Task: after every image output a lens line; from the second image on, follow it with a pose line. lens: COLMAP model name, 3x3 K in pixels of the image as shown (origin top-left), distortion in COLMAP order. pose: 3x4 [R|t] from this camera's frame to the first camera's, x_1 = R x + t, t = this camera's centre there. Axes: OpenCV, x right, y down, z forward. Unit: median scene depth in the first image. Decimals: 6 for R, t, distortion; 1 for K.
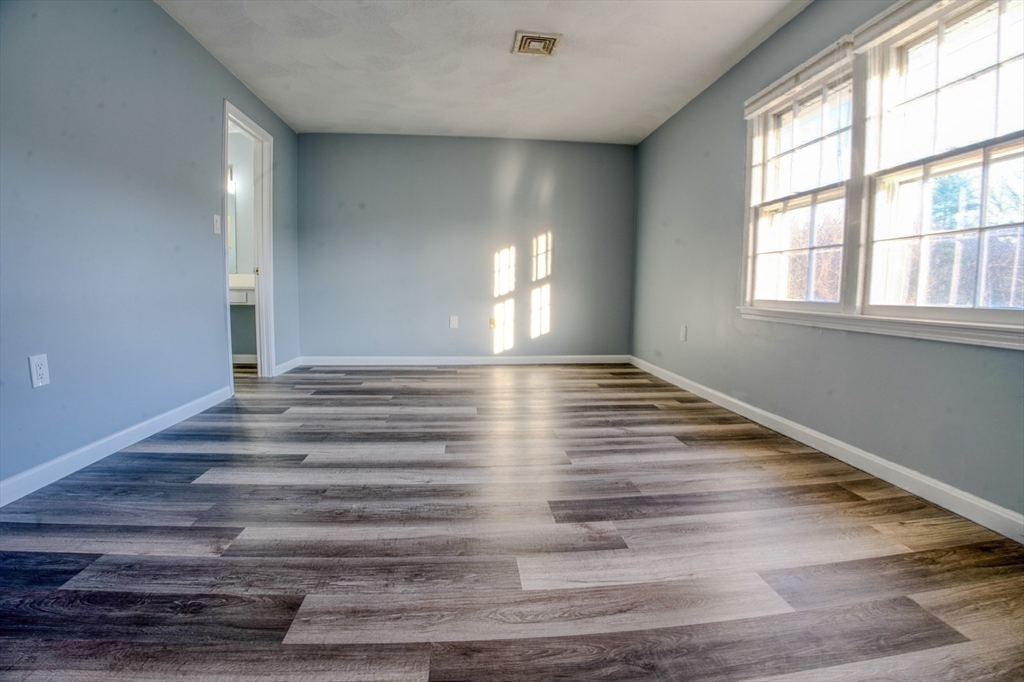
lens RADIAL K [[469.8, 0, 514.2], [0, 469.8, 342.5], [0, 0, 1]] dist [-0.112526, 0.021180]
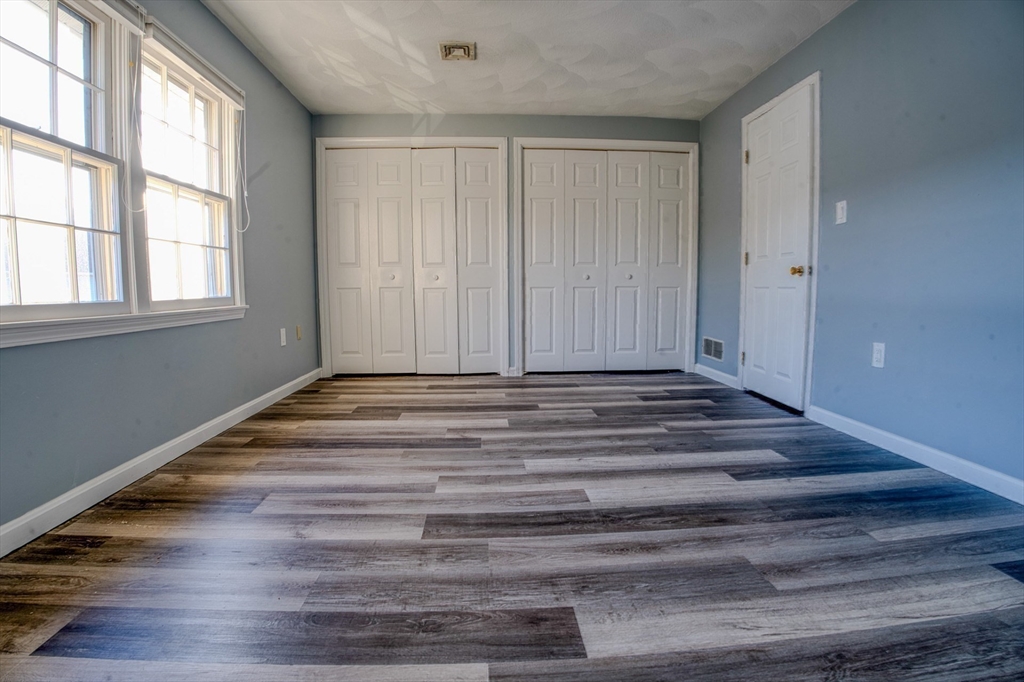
lens RADIAL K [[469.8, 0, 514.2], [0, 469.8, 342.5], [0, 0, 1]] dist [-0.112526, 0.021180]
pose [[-0.999223, -0.012694, 0.037317, -0.062547], [-0.004197, 0.975609, 0.219475, -0.224015], [-0.039192, 0.219148, -0.974904, 2.021361]]
